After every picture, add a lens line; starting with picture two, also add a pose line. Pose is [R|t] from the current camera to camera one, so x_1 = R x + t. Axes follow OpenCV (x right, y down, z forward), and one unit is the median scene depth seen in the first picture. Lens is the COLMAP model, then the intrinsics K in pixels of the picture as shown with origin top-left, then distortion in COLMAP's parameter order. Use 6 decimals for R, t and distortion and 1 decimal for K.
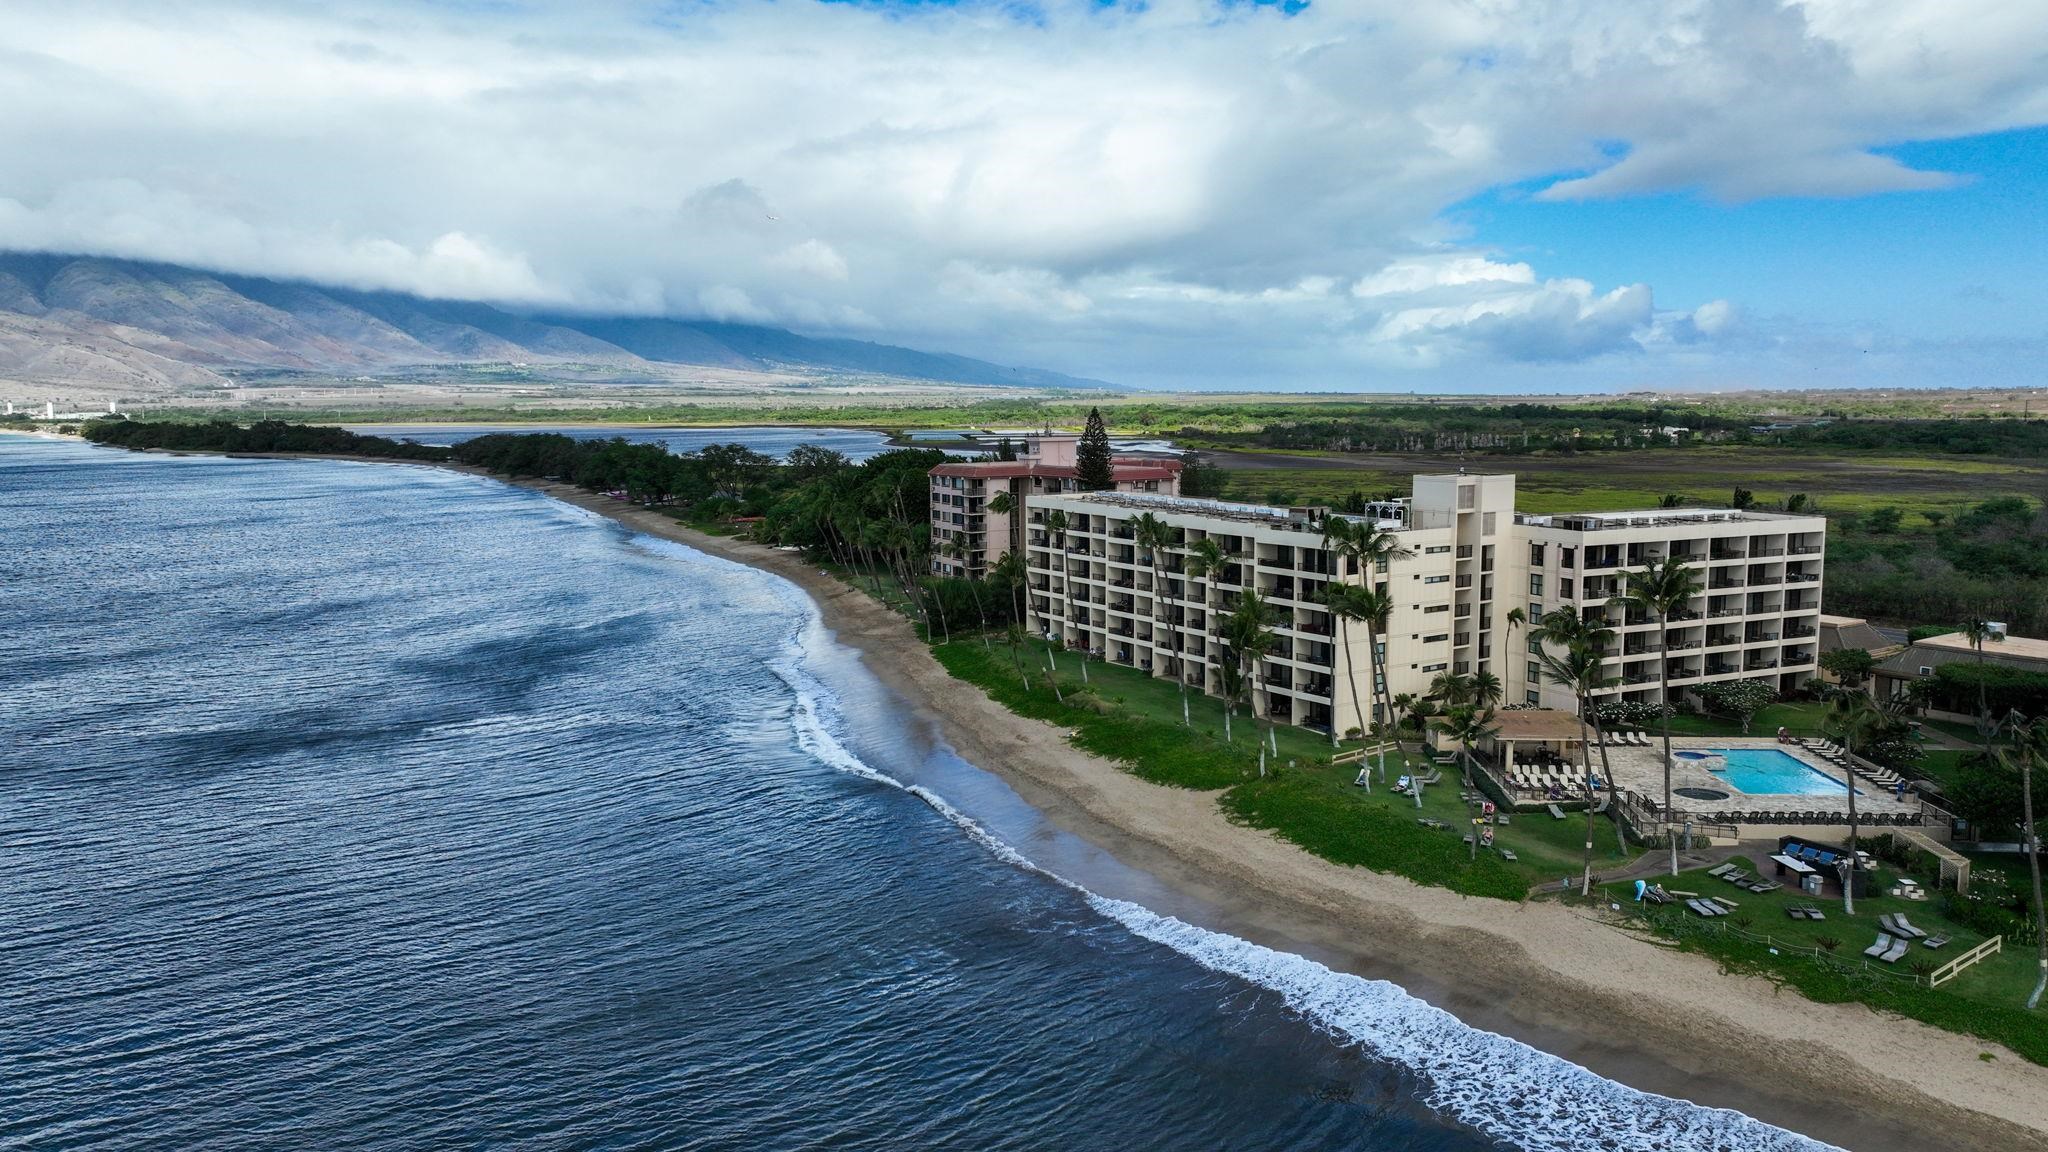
lens RADIAL K [[1456.4, 0, 1024.0], [0, 1456.4, 576.0], [0, 0, 1]] dist [0.007857, 0.004625]
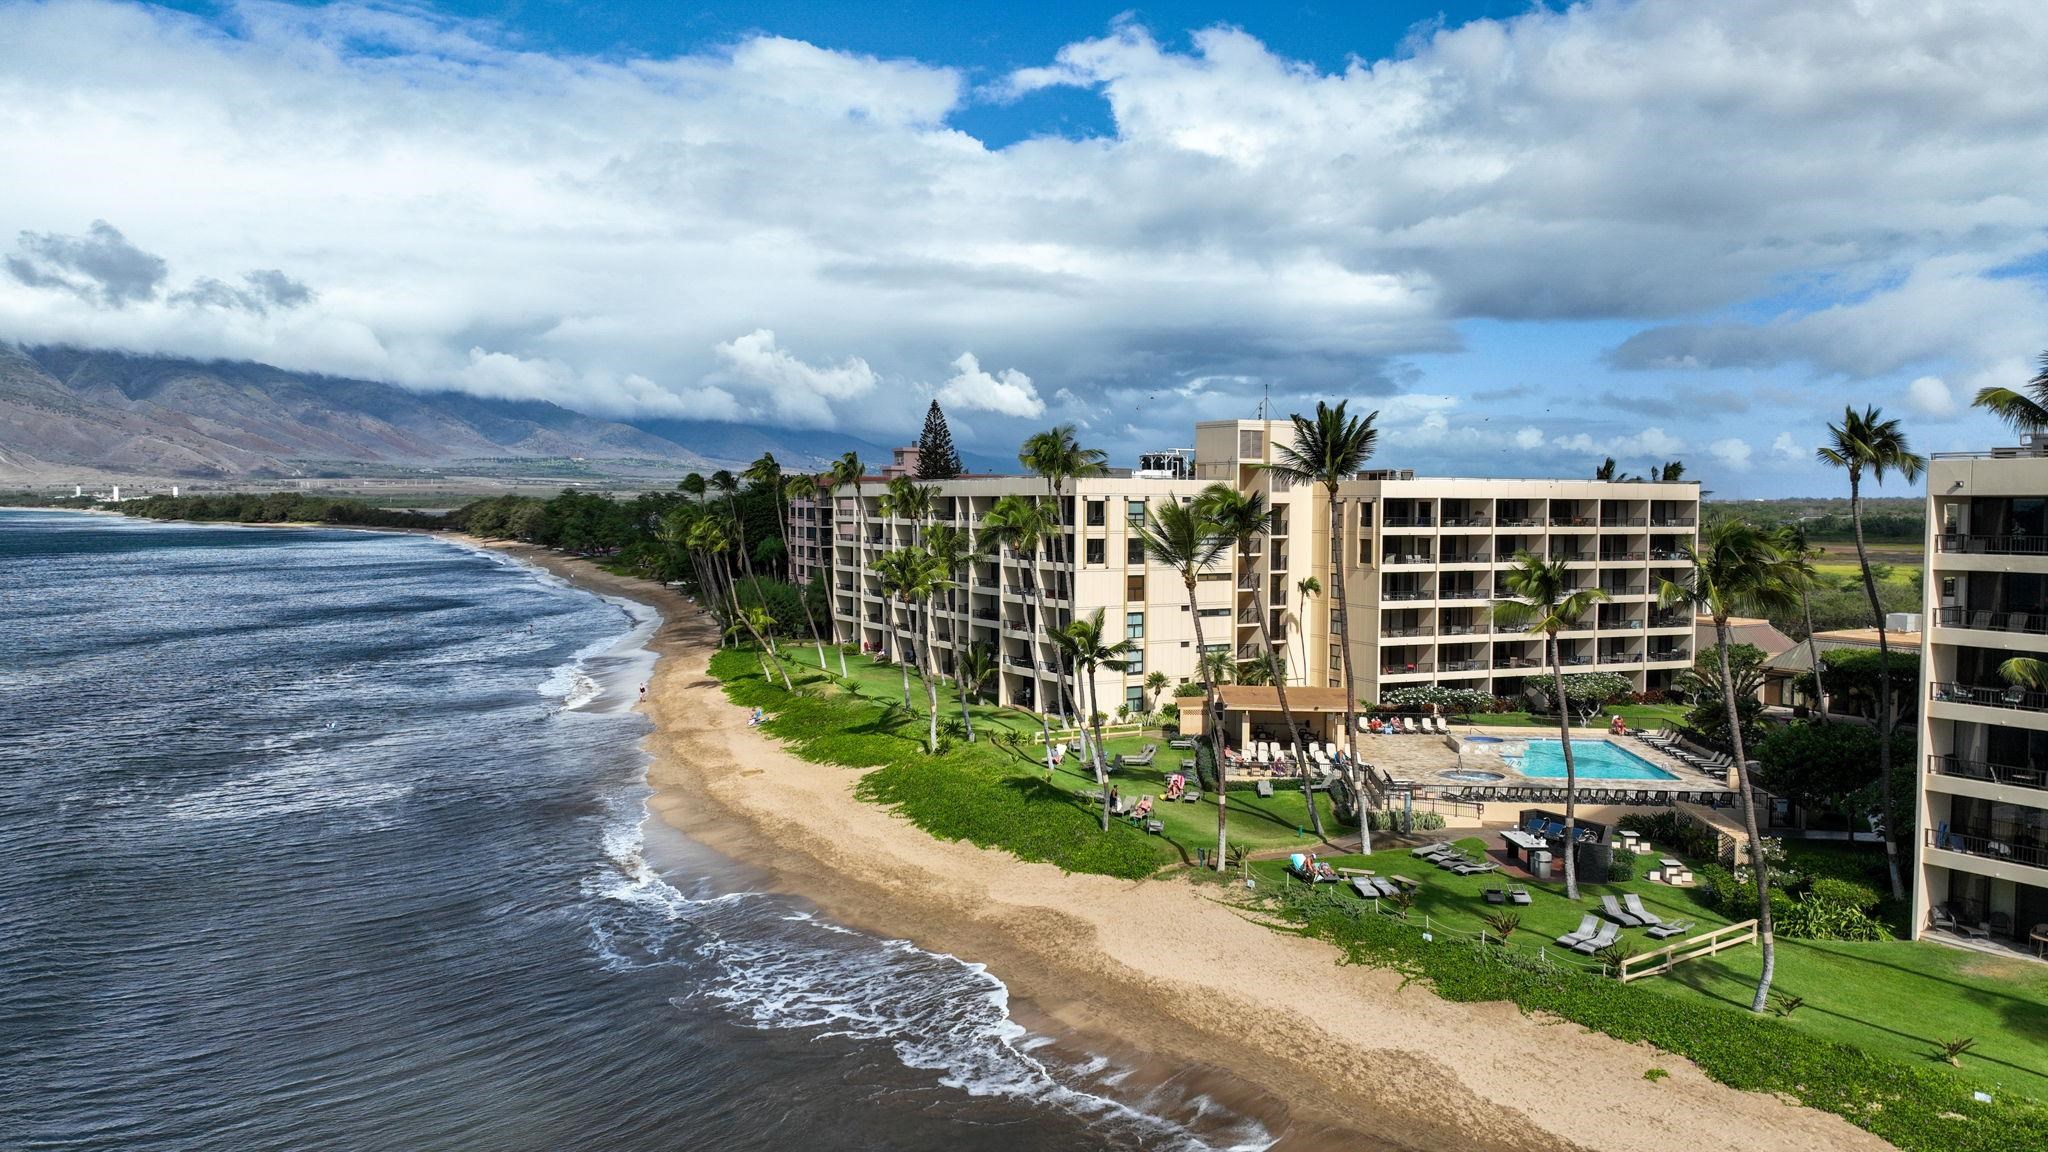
lens RADIAL K [[1433.4, 0, 1024.0], [0, 1433.4, 576.0], [0, 0, 1]] dist [0.005839, 0.002715]
pose [[0.999213, 0.013788, -0.037193, 0.211461], [-0.016380, 0.997391, -0.070302, 0.084237], [0.036126, 0.070856, 0.996832, 0.184918]]
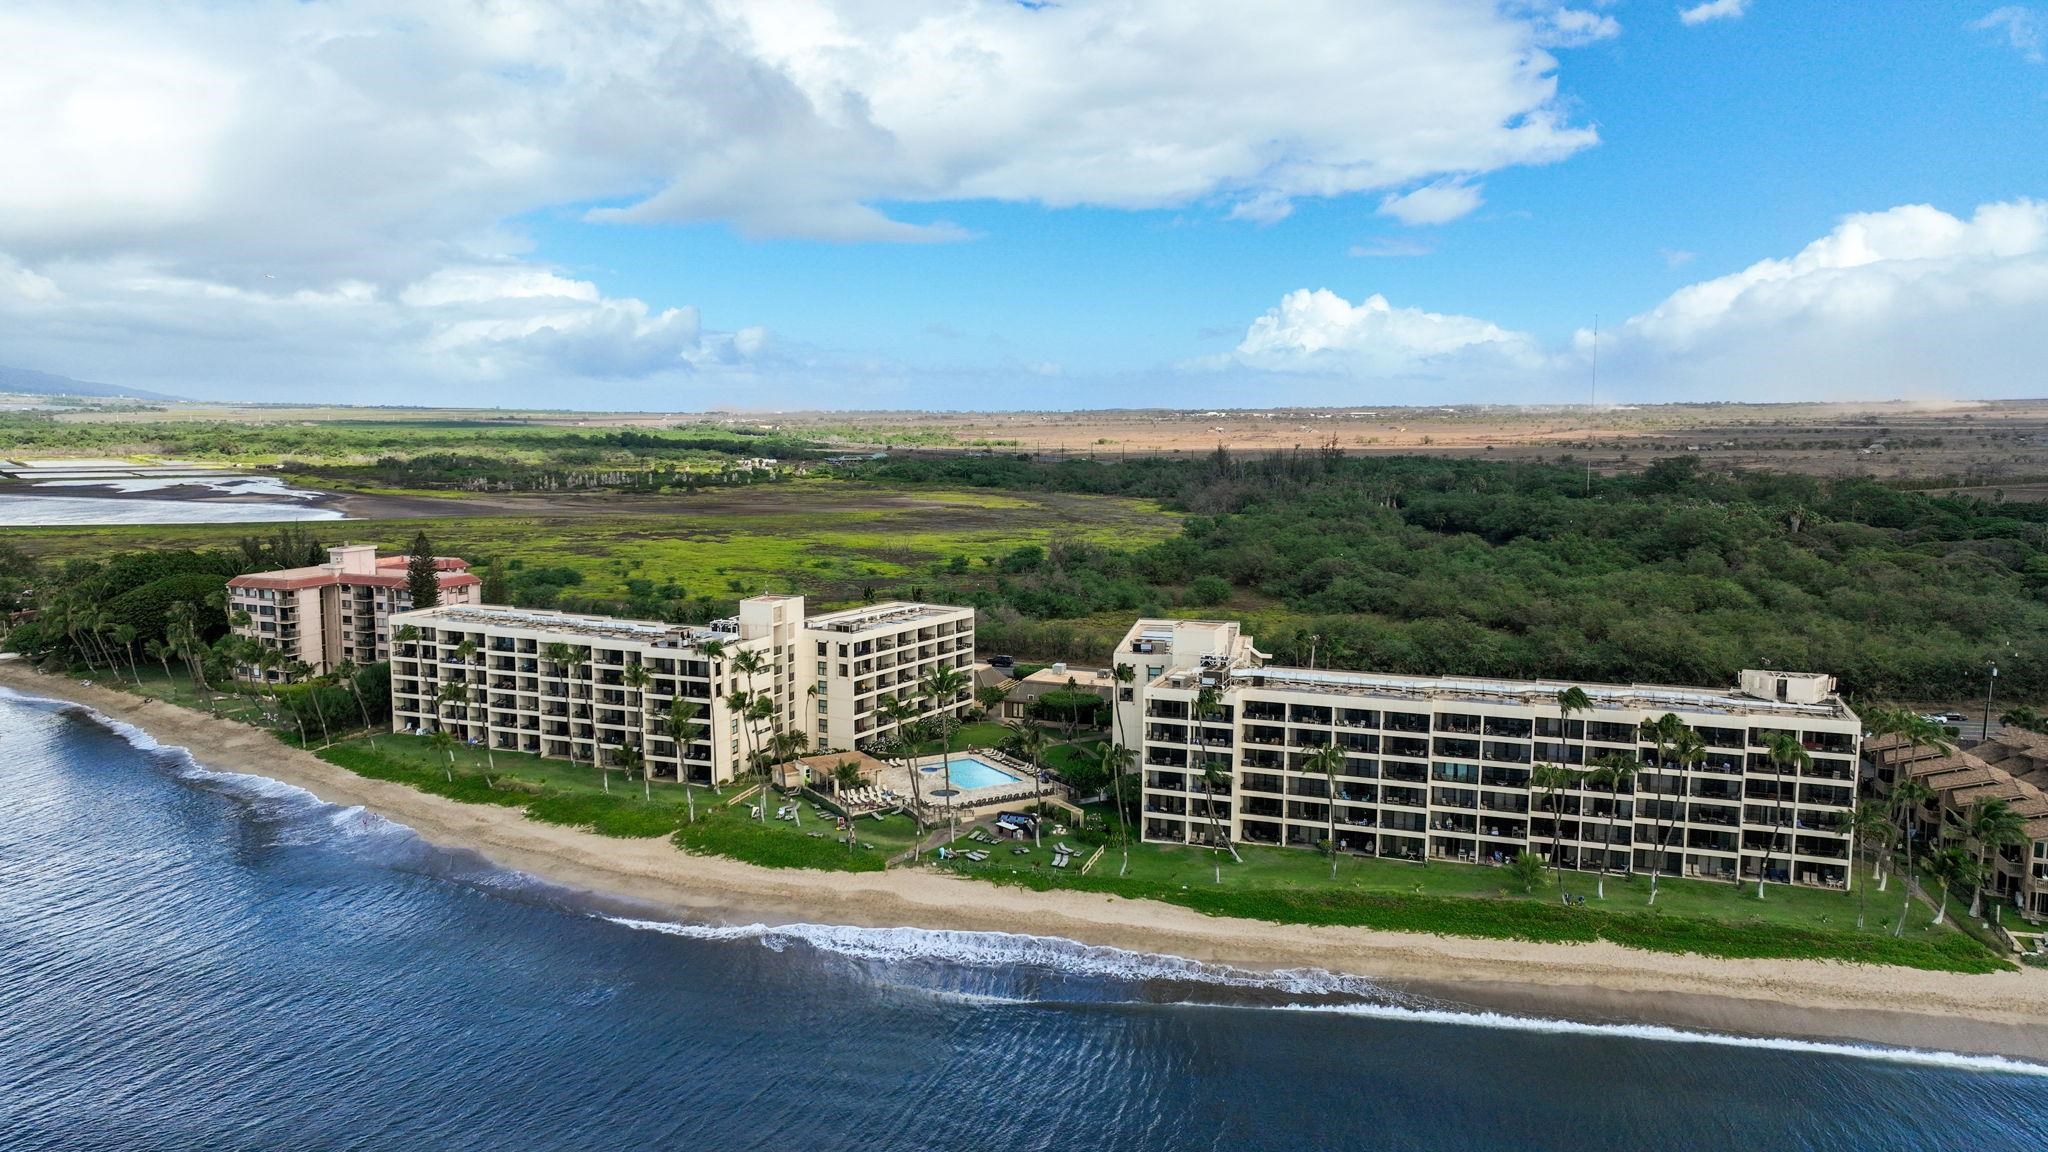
lens RADIAL K [[1456.4, 0, 1024.0], [0, 1456.4, 576.0], [0, 0, 1]] dist [0.007857, 0.004625]
pose [[0.817962, -0.054536, 0.572681, -0.356402], [0.057082, 0.998278, 0.013535, -0.103054], [-0.572433, 0.021619, 0.819667, -0.386272]]
